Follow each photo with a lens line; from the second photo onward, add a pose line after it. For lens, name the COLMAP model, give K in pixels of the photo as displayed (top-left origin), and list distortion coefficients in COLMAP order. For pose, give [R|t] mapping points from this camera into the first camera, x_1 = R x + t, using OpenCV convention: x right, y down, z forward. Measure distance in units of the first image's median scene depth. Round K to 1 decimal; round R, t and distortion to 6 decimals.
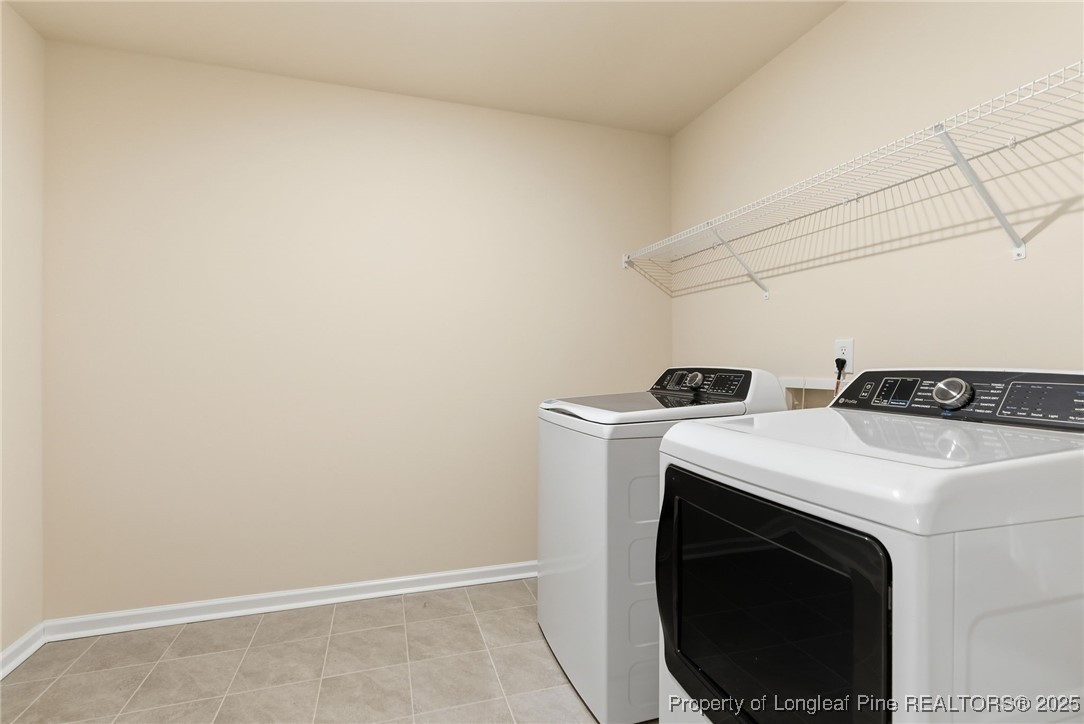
lens RADIAL K [[502.0, 0, 545.2], [0, 502.0, 359.1], [0, 0, 1]] dist [-0.000421, 0.000341]
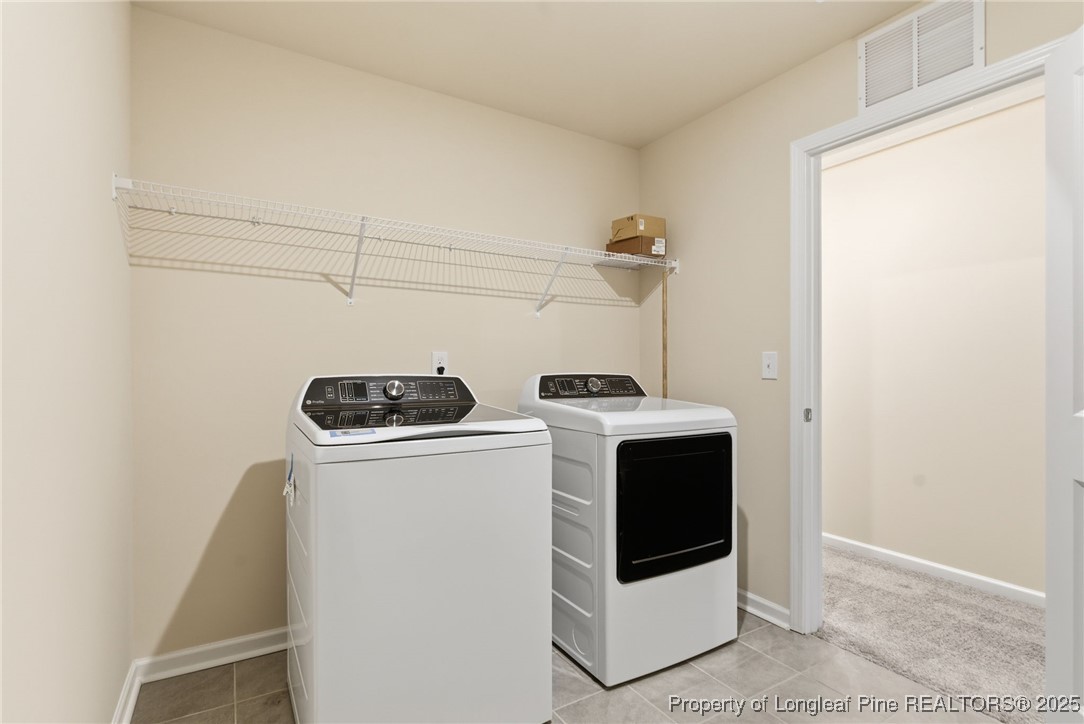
lens RADIAL K [[527.5, 0, 542.0], [0, 527.5, 362.0], [0, 0, 1]] dist [-0.000049, 0.000067]
pose [[-0.222387, 0.016186, 0.974824, -0.723022], [-0.005894, 0.999822, -0.017946, 0.007761], [-0.974941, -0.009737, -0.222252, 0.967431]]
